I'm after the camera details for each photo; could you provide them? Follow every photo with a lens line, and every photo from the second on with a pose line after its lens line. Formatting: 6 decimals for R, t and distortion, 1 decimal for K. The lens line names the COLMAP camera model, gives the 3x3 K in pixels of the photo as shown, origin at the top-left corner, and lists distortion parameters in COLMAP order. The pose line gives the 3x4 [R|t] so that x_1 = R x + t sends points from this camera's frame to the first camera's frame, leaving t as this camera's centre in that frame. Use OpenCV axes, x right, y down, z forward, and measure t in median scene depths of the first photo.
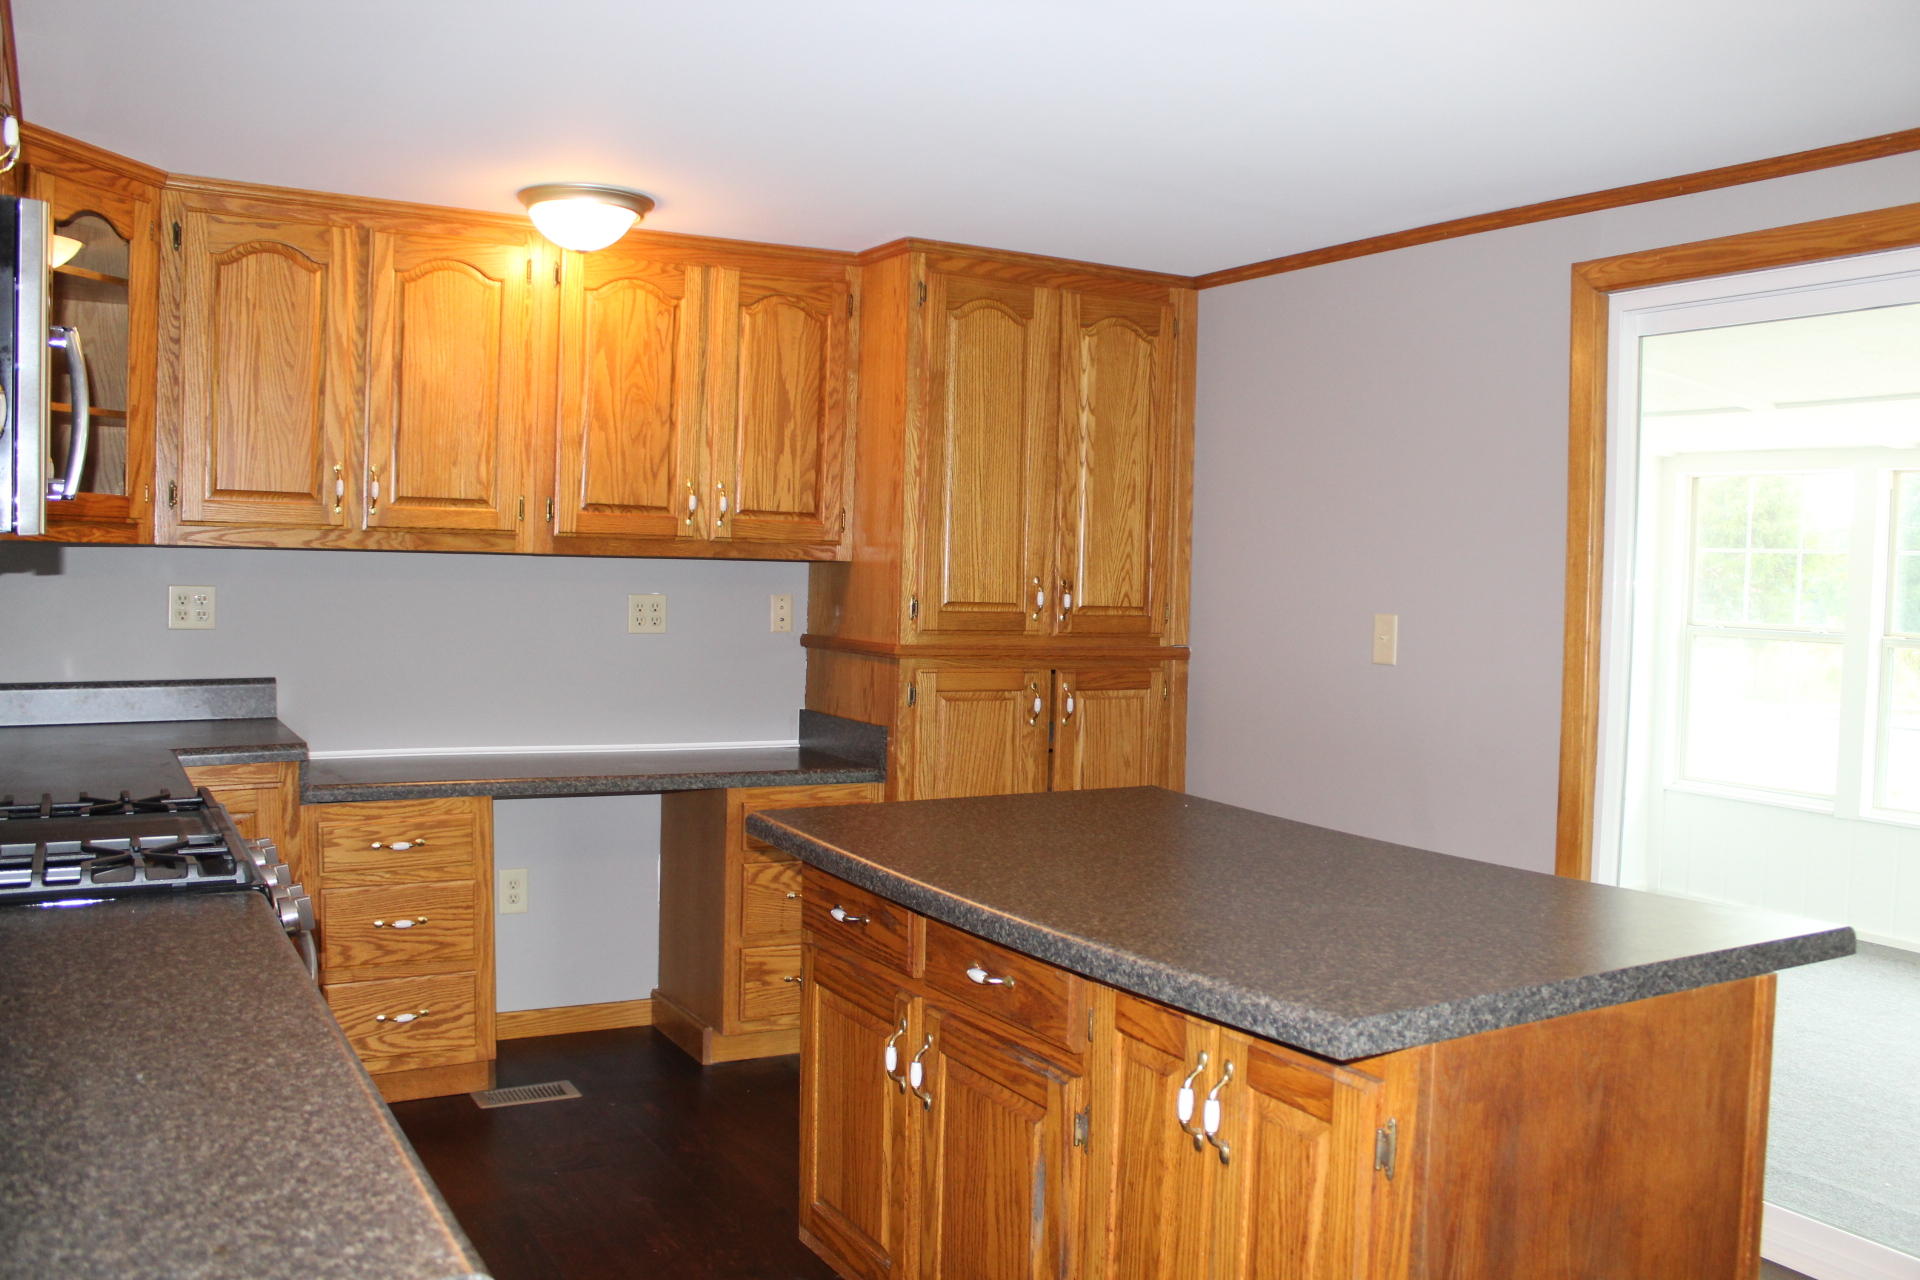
lens RADIAL K [[1624.8, 0, 965.5], [0, 1624.8, 666.7], [0, 0, 1]] dist [-0.167950, 0.155518]
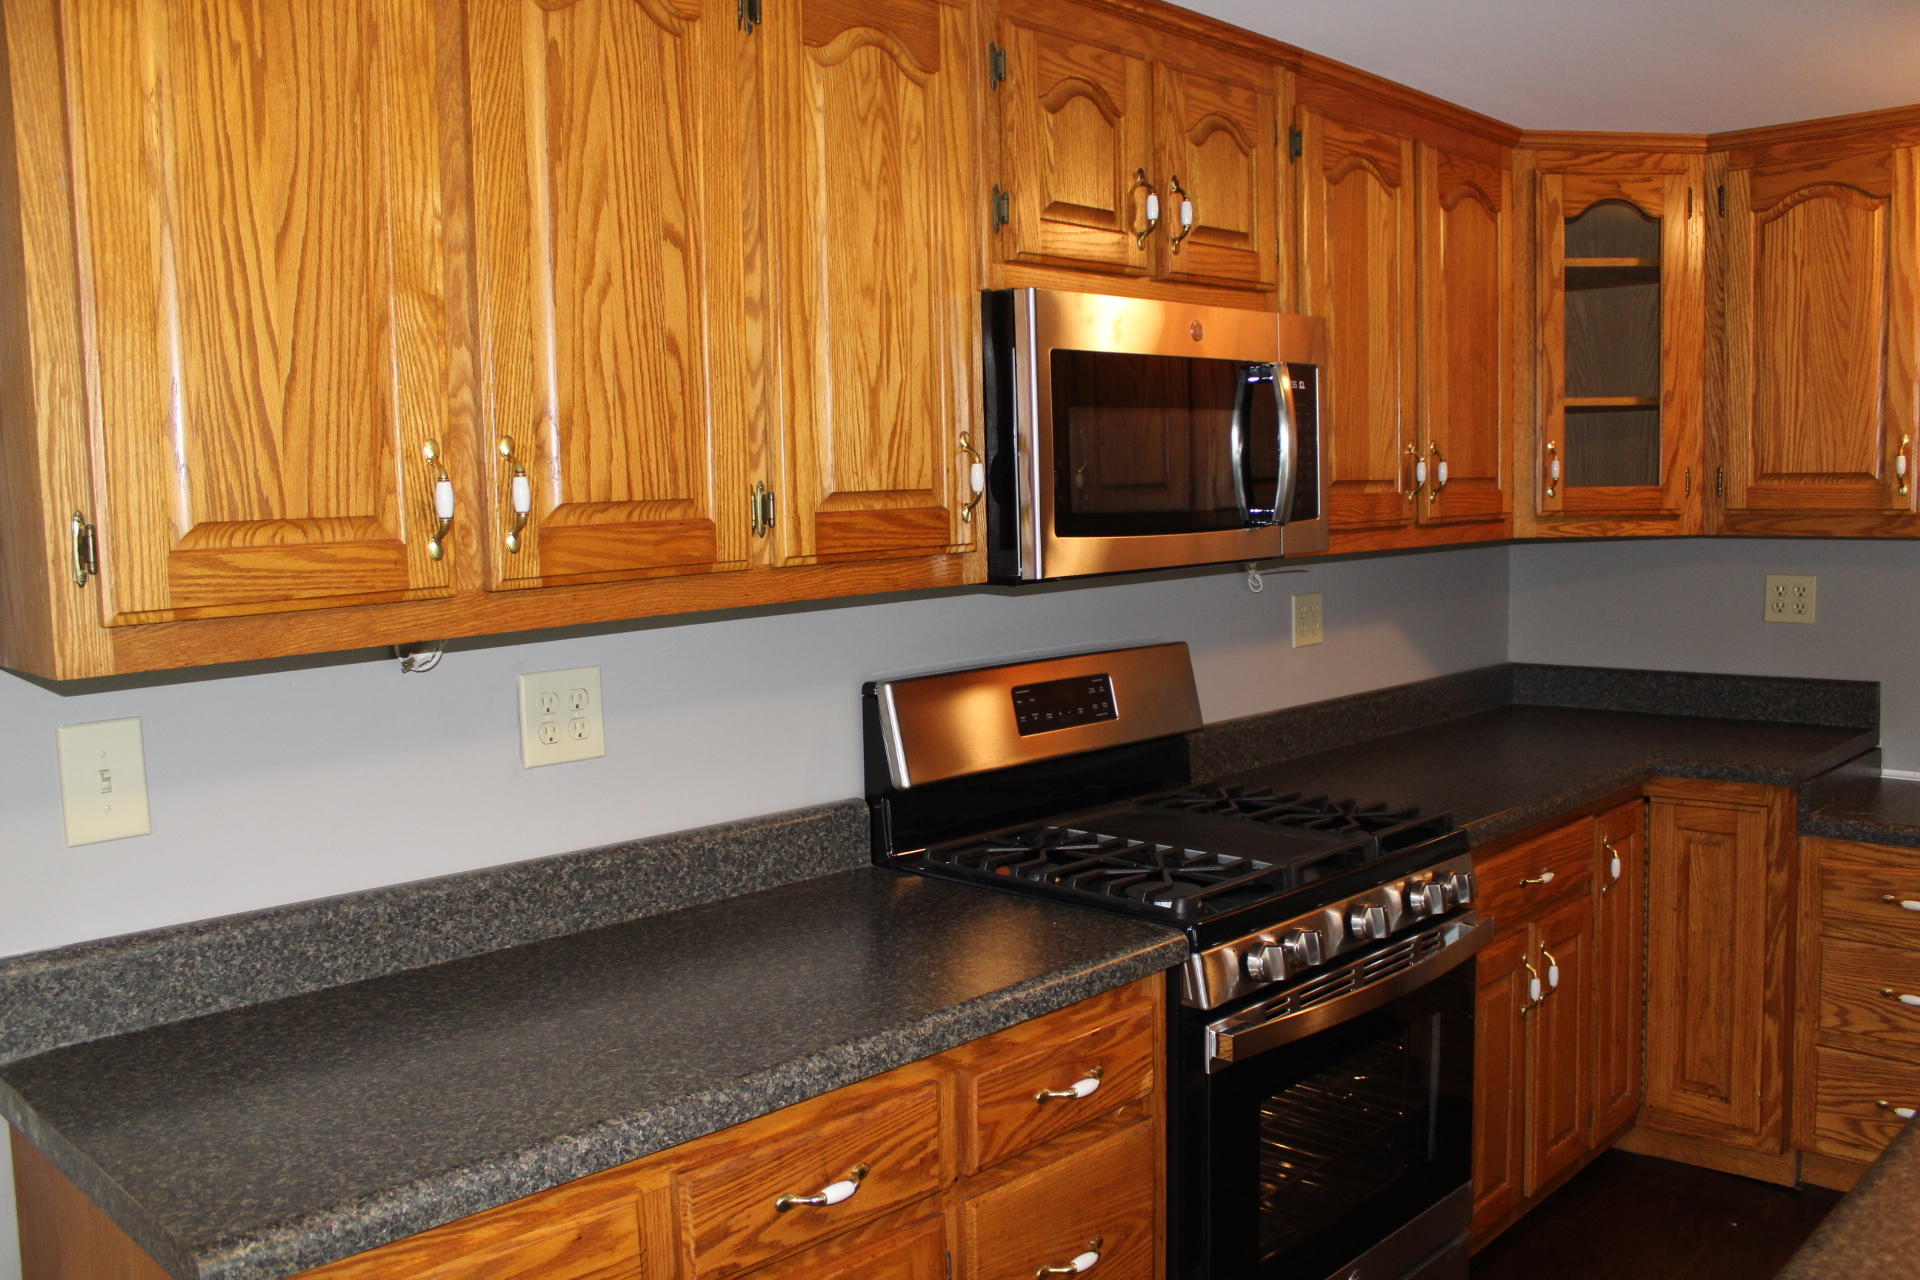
lens RADIAL K [[1624.8, 0, 965.5], [0, 1624.8, 666.7], [0, 0, 1]] dist [-0.167950, 0.155518]
pose [[0.274913, 0.069841, -0.958929, 0.271182], [-0.024661, 0.997542, 0.065584, -0.050274], [0.961153, 0.005618, 0.275960, 0.313471]]
